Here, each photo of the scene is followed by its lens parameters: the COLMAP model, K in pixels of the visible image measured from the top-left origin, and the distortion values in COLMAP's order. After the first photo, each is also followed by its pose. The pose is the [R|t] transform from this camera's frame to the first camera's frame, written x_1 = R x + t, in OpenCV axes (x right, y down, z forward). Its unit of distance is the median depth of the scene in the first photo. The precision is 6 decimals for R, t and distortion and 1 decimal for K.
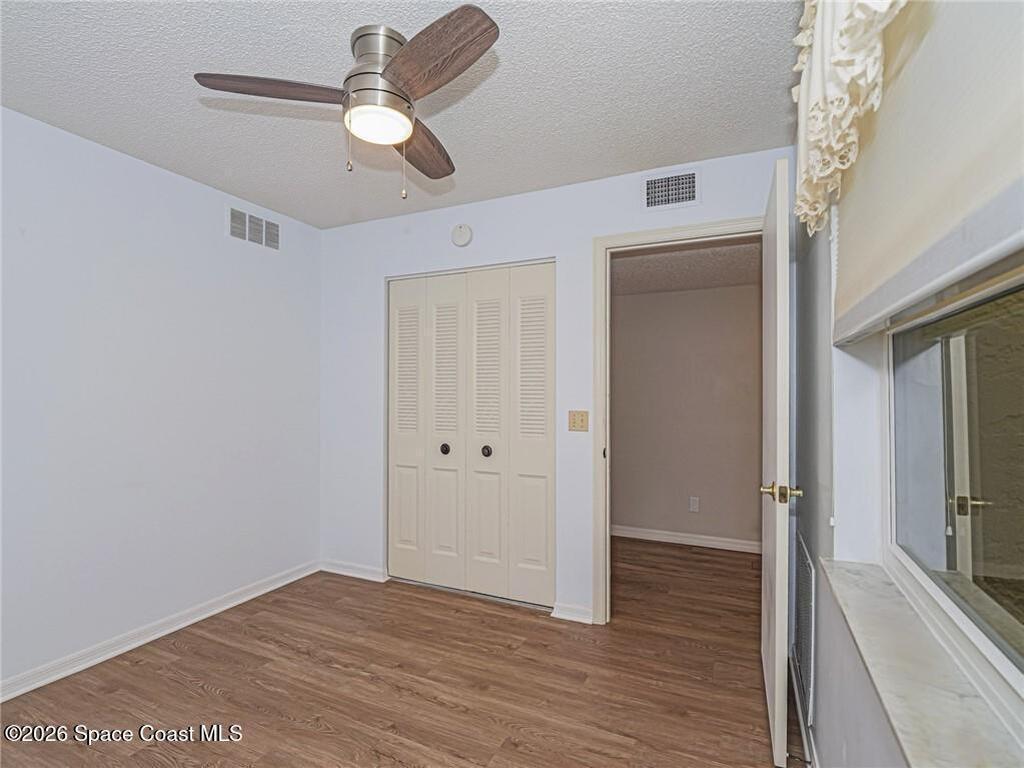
lens RADIAL K [[504.1, 0, 512.0], [0, 504.1, 384.0], [0, 0, 1]] dist [-0.004558, -0.001044]
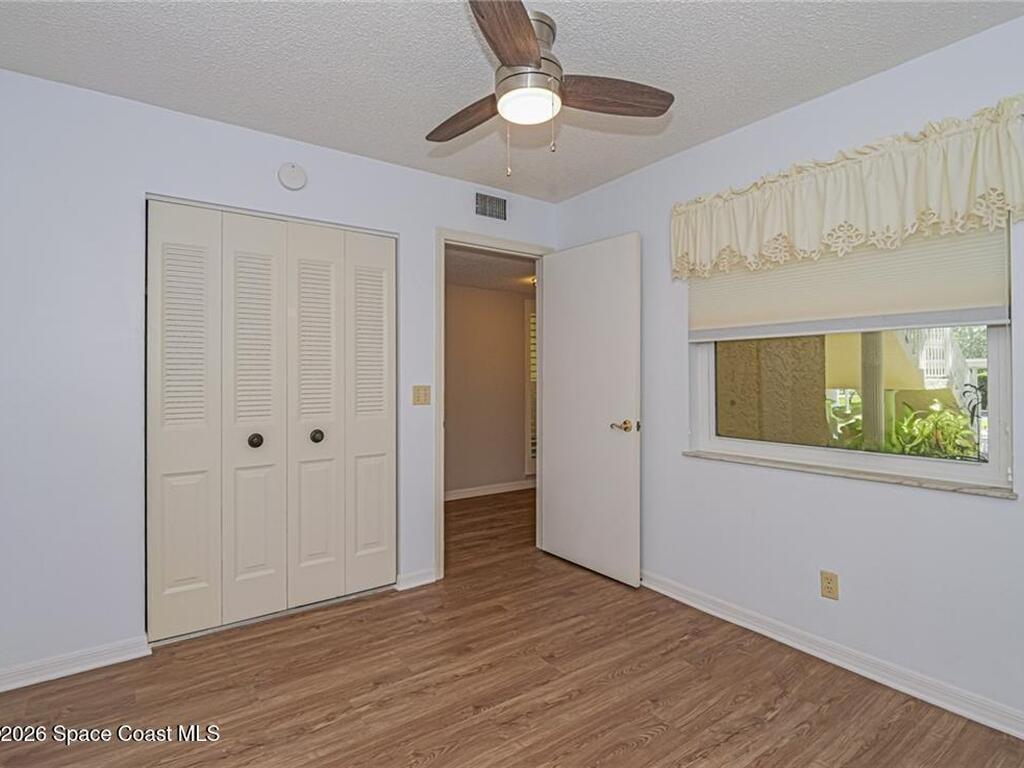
lens RADIAL K [[517.7, 0, 510.8], [0, 517.7, 365.0], [0, 0, 1]] dist [-0.005108, -0.000829]
pose [[0.495655, 0.014435, 0.868399, -0.737217], [-0.011362, 0.999884, -0.010135, 0.019185], [-0.868445, -0.004843, 0.495762, 0.307109]]
